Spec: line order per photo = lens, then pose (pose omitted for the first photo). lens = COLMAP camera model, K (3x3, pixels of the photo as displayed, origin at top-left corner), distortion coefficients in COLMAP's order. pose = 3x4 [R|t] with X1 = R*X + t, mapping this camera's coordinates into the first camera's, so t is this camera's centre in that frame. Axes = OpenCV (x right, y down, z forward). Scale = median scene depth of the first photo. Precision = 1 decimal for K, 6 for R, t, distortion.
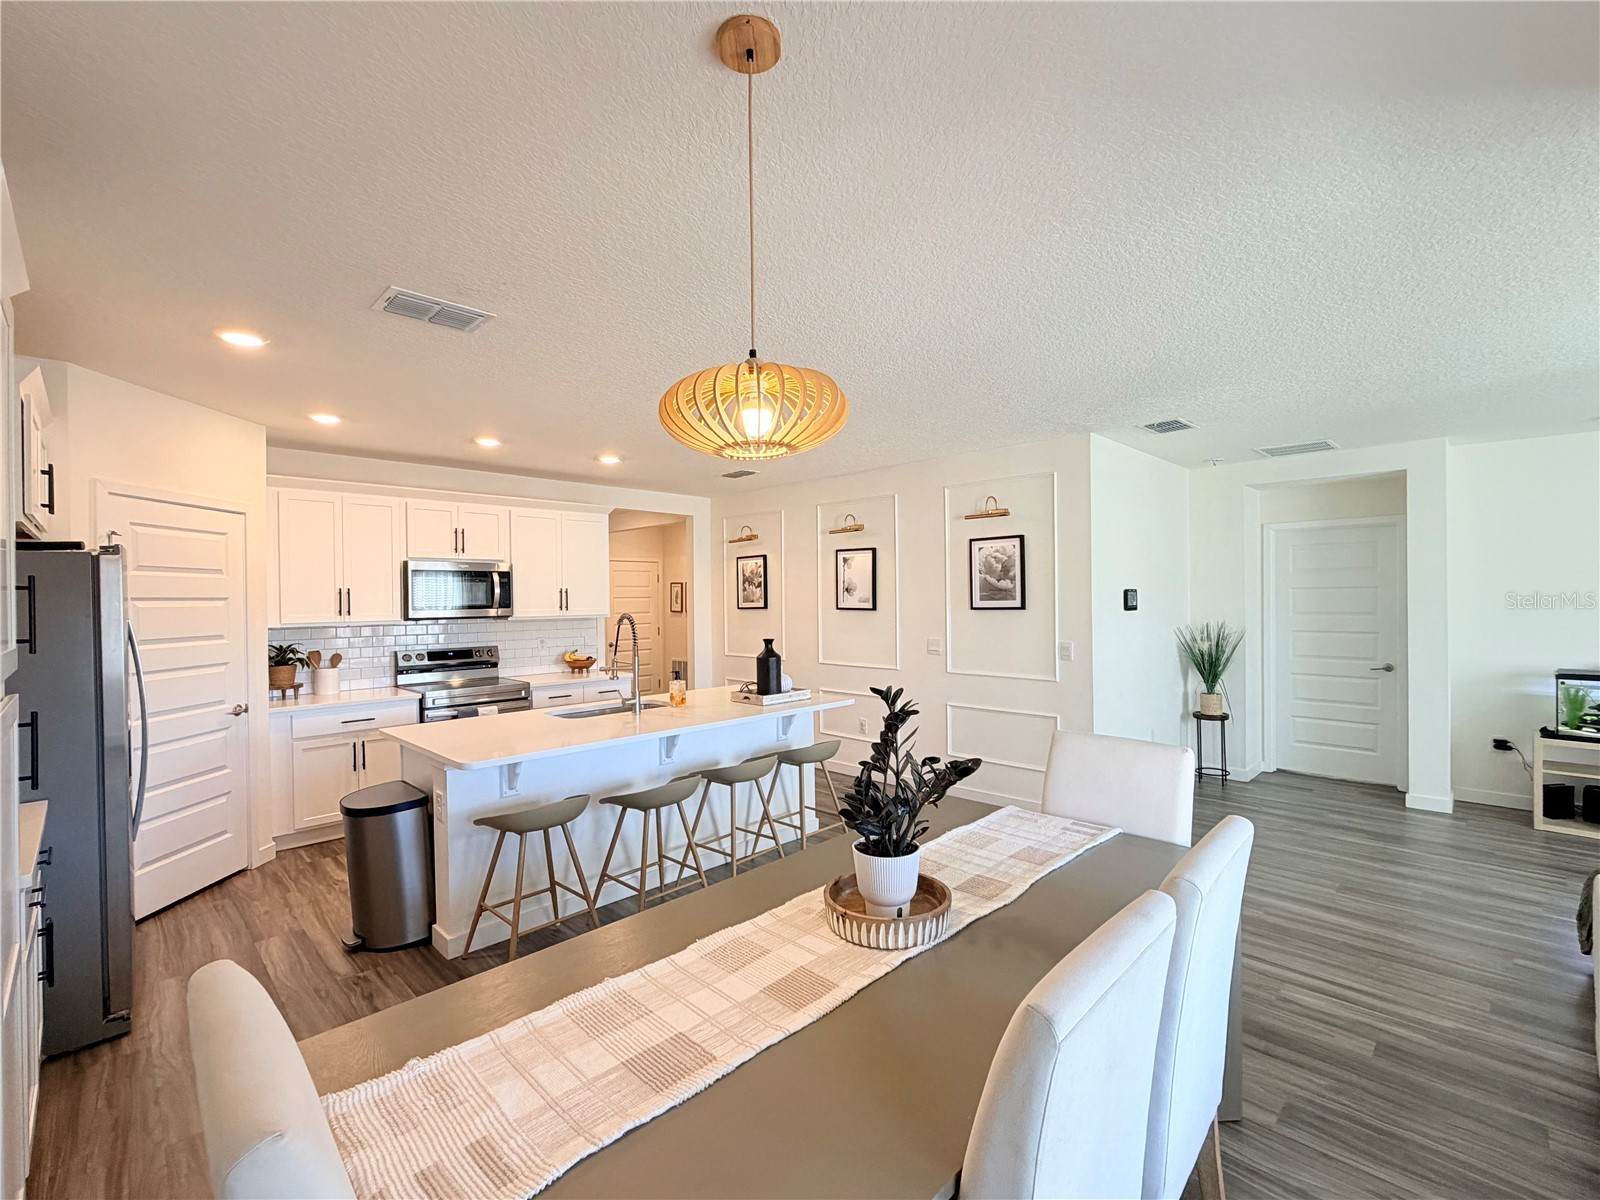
lens RADIAL K [[714.2, 0, 800.9], [0, 714.2, 601.3], [0, 0, 1]] dist [-0.000578, 0.000767]
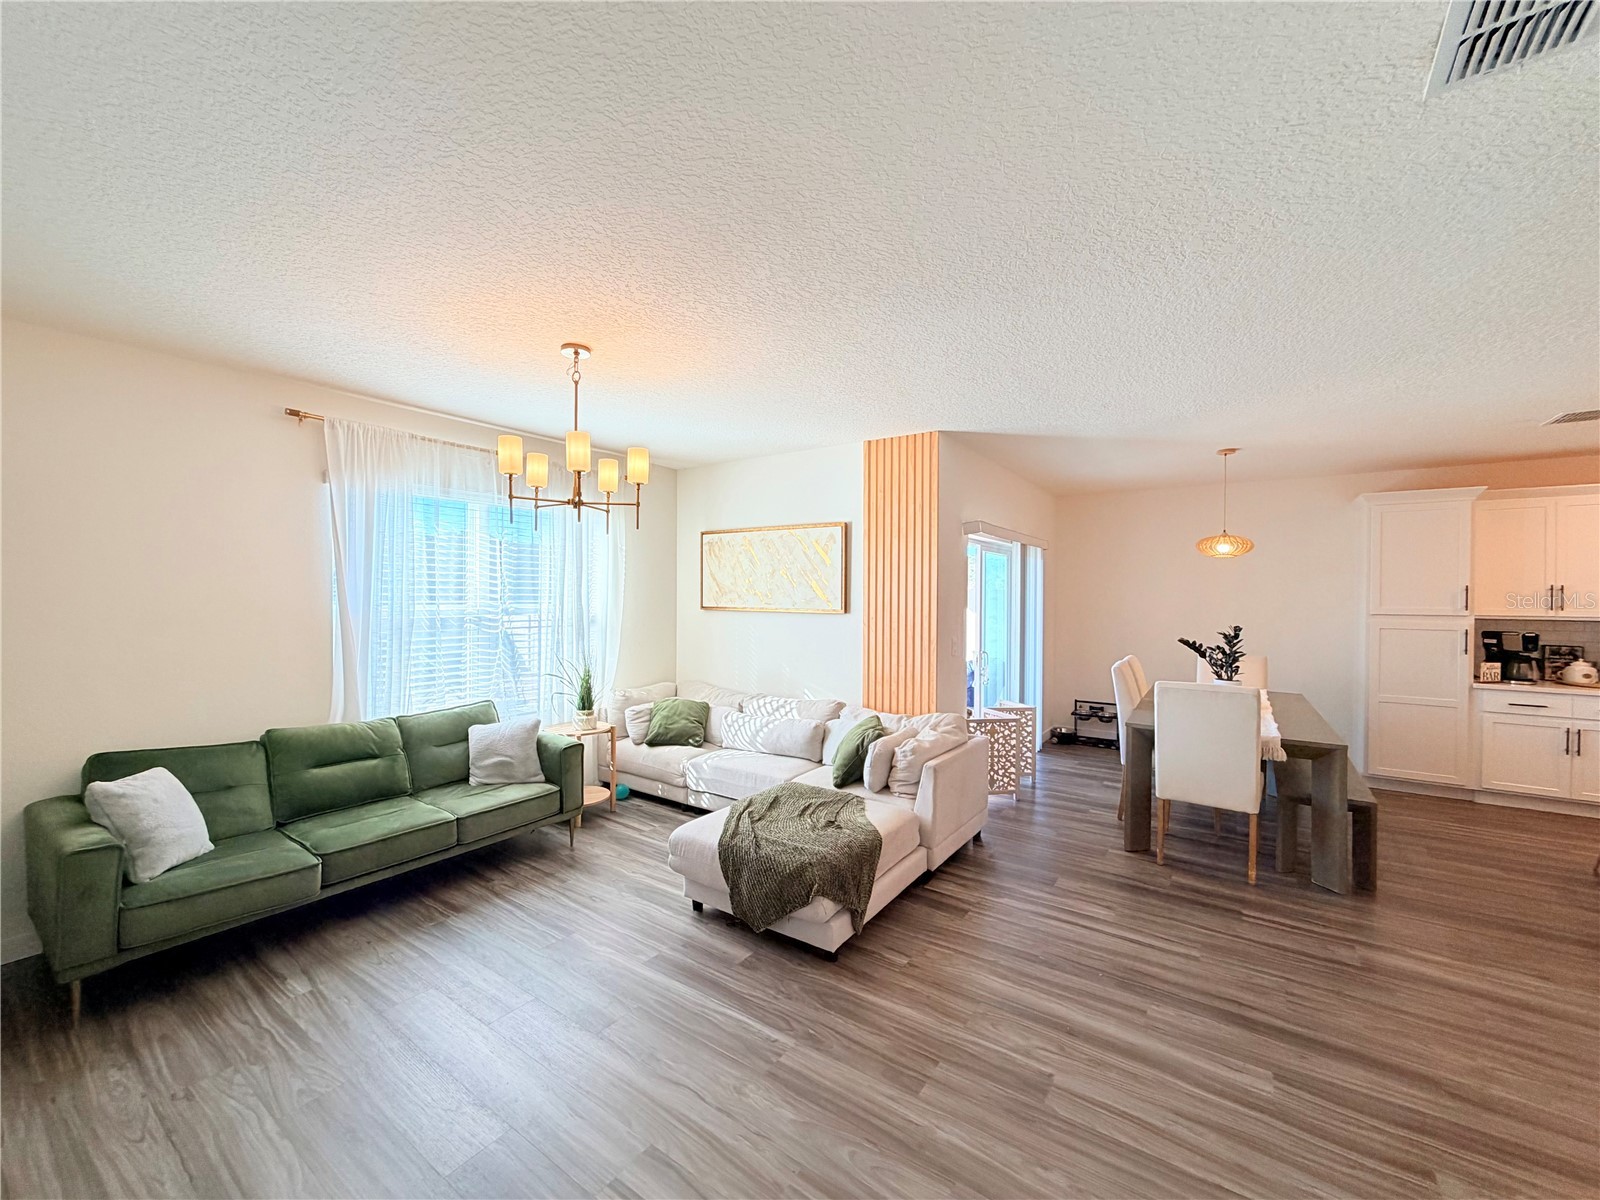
lens RADIAL K [[633.2, 0, 797.3], [0, 633.2, 602.6], [0, 0, 1]] dist [-0.000250, 0.000373]
pose [[-0.984867, 0.007272, -0.173158, 0.749267], [0.004272, 0.999834, 0.017688, -0.006801], [0.173258, 0.016681, -0.984735, 1.056979]]
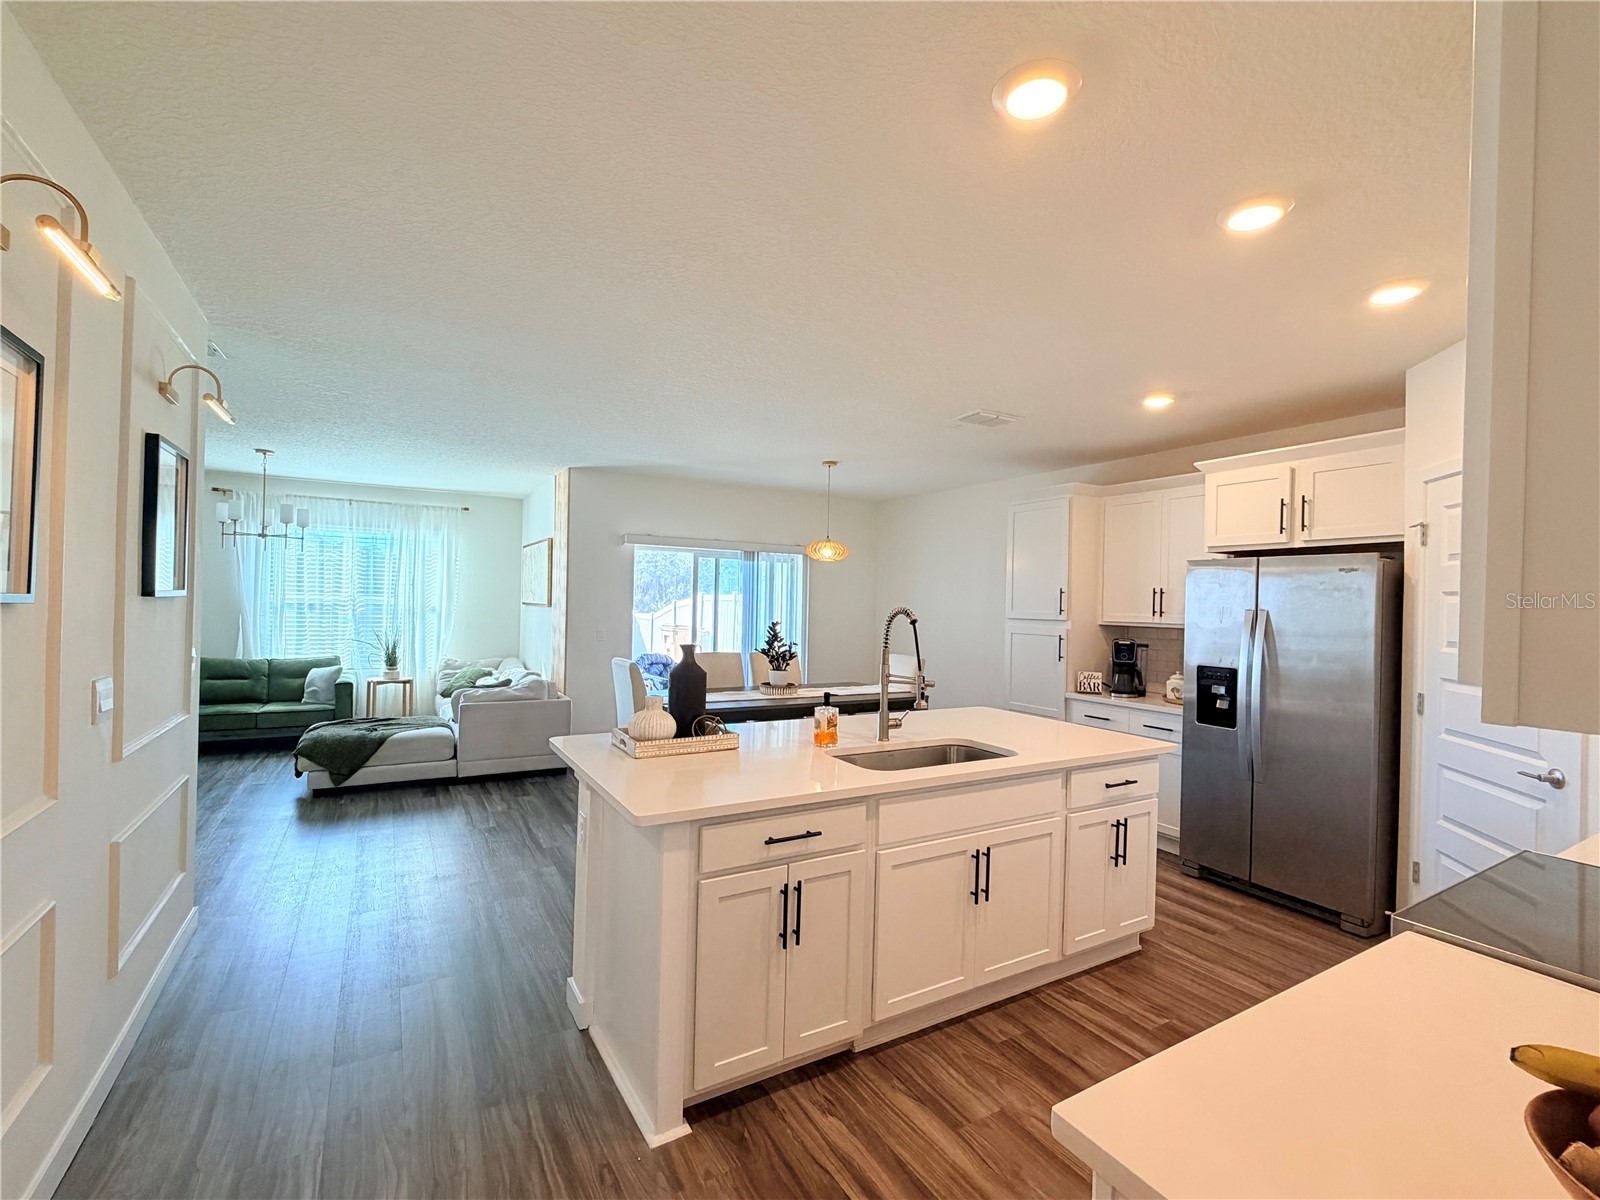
lens RADIAL K [[714.2, 0, 800.8], [0, 714.2, 603.5], [0, 0, 1]] dist [-0.000578, 0.000767]
pose [[-0.966637, -0.010489, 0.255935, -0.264310], [-0.010358, 0.999945, 0.001860, 0.011511], [-0.255941, -0.000853, -0.966692, 1.353001]]
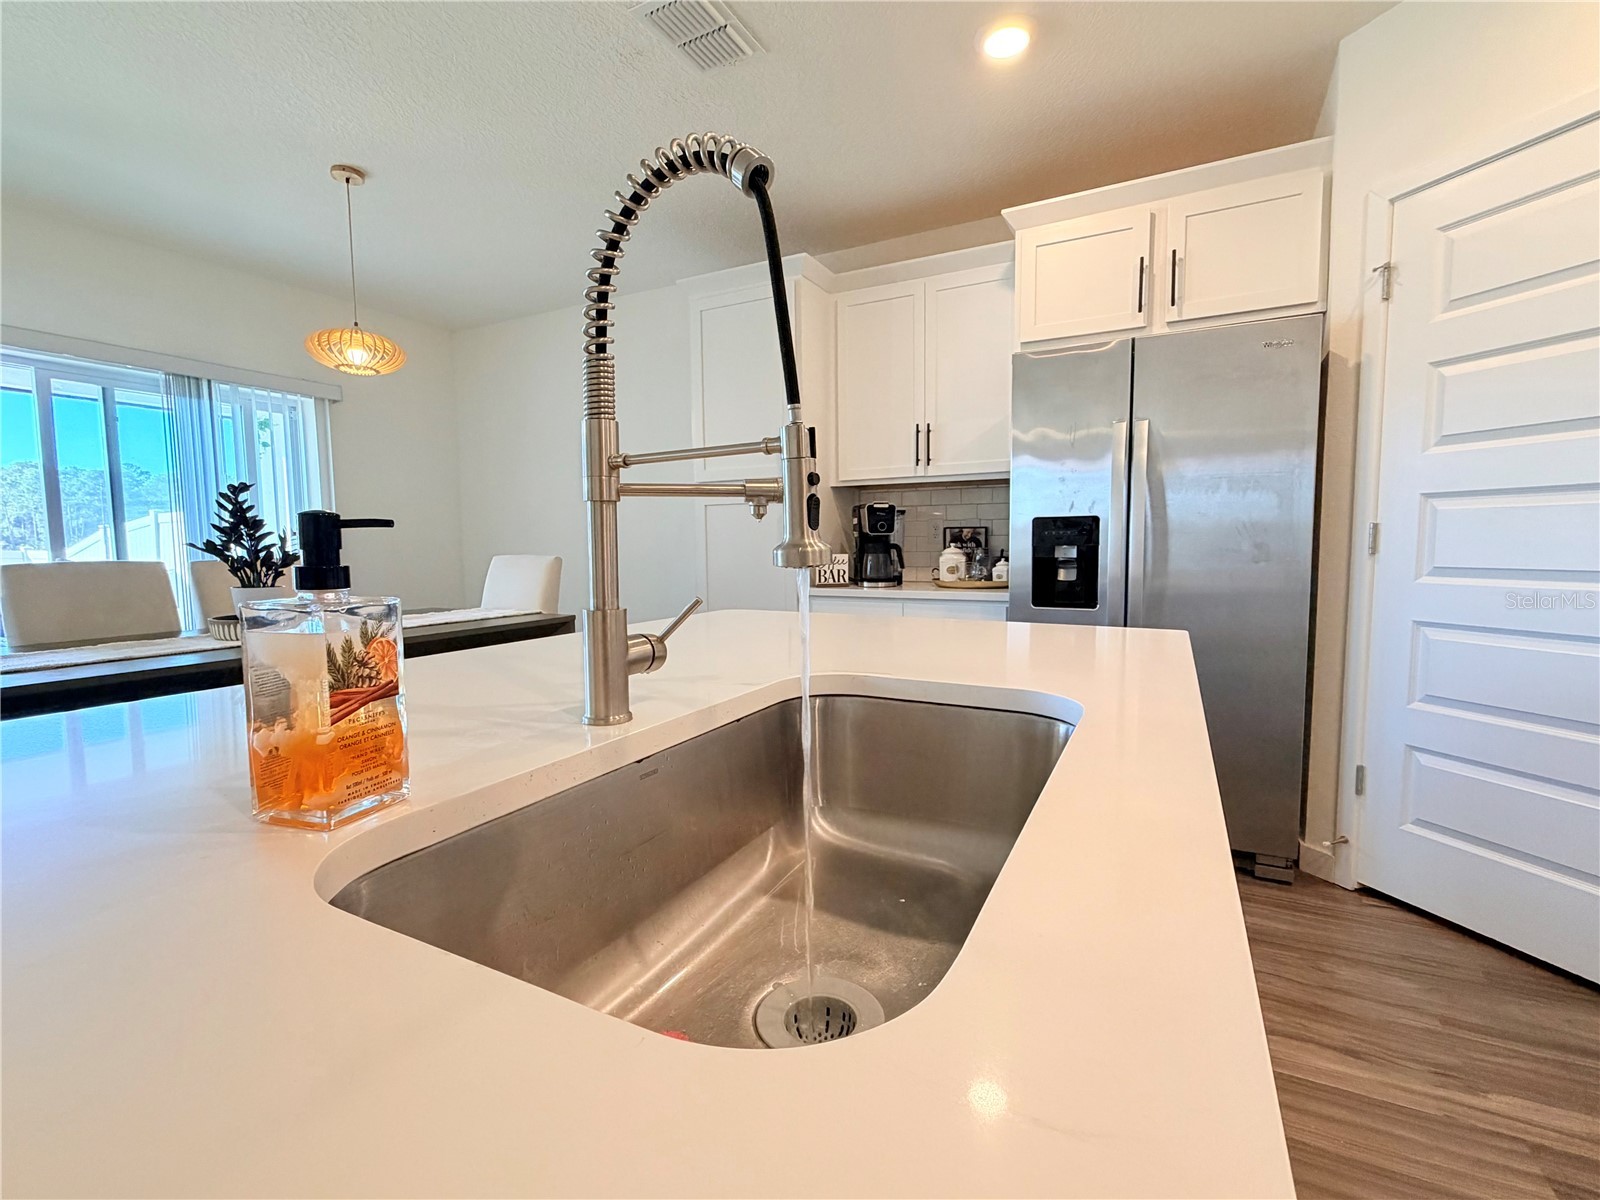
lens RADIAL K [[714.2, 0, 799.9], [0, 714.2, 601.7], [0, 0, 1]] dist [-0.000578, 0.000767]
pose [[-0.953810, 0.044188, -0.297143, -0.177130], [0.018122, 0.995785, 0.089915, 0.085161], [0.299863, 0.080377, -0.950590, 0.929306]]
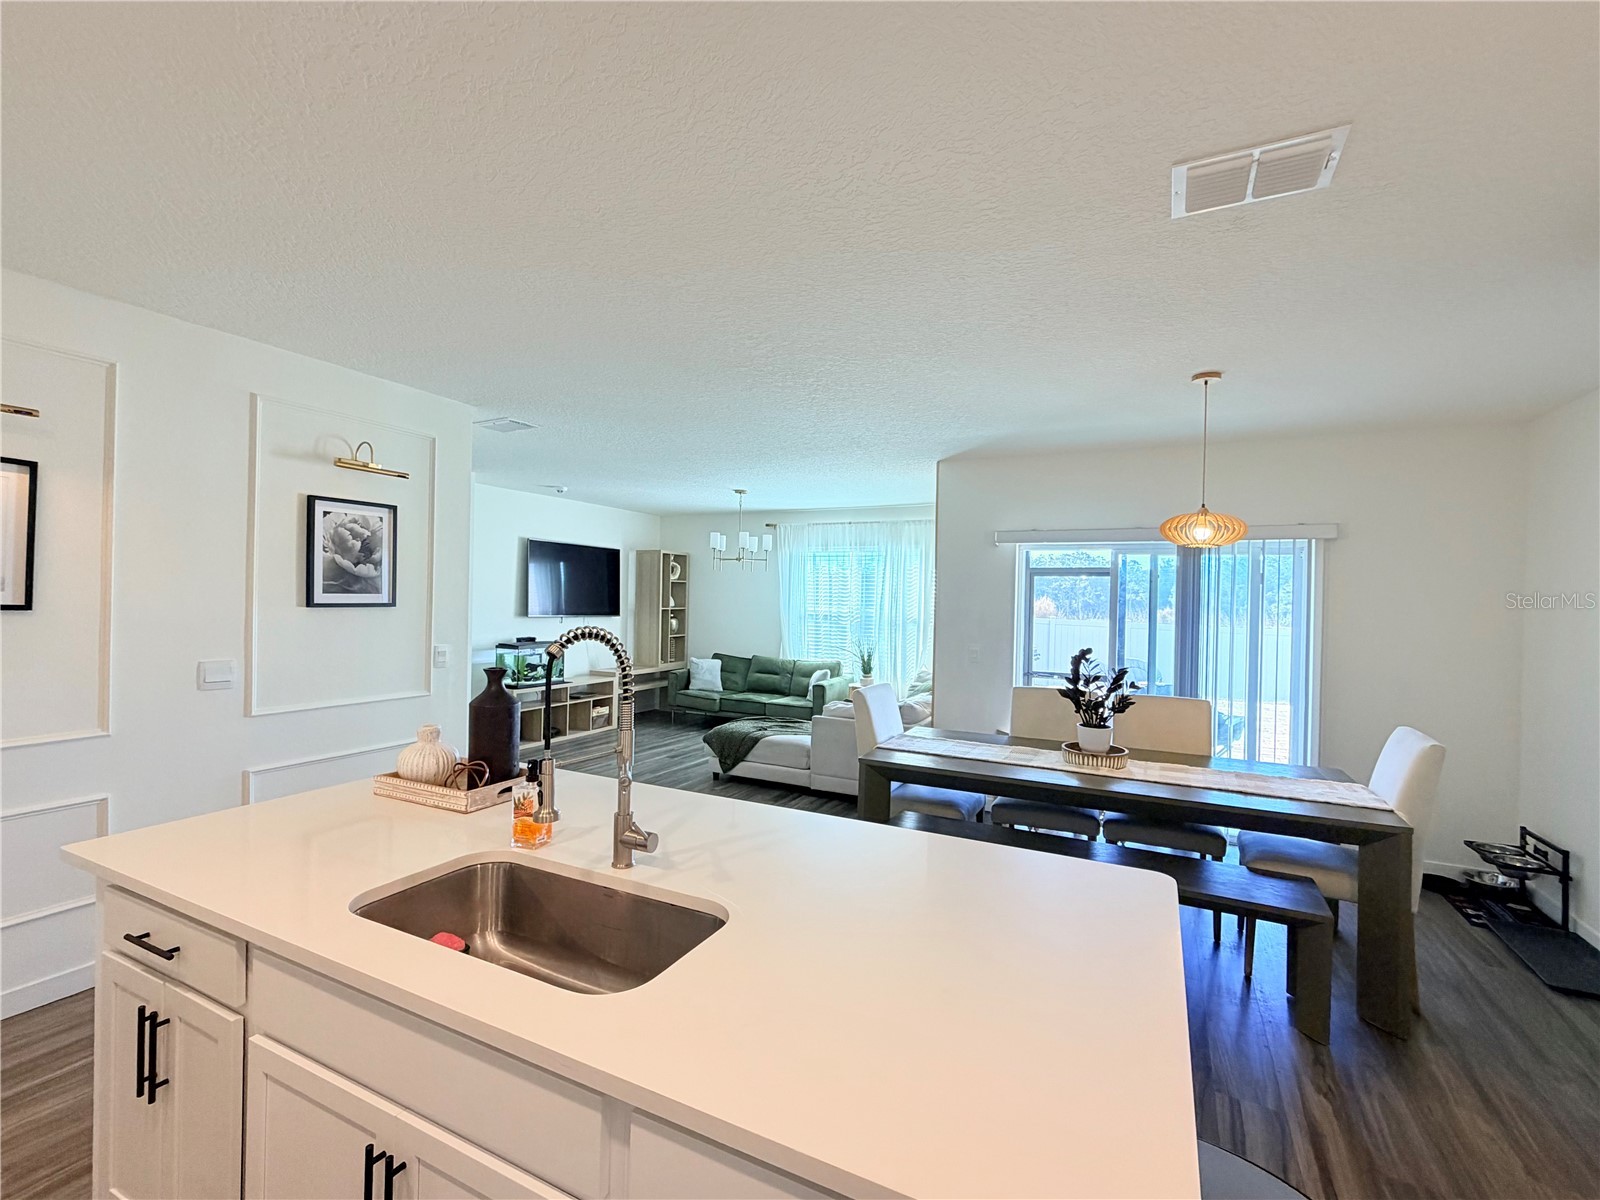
lens RADIAL K [[714.2, 0, 801.6], [0, 714.2, 600.9], [0, 0, 1]] dist [-0.000578, 0.000767]
pose [[-0.315738, 0.001756, 0.948845, -0.513023], [-0.014701, 0.999869, -0.006742, 0.004337], [-0.948732, -0.016077, -0.315671, 0.805706]]
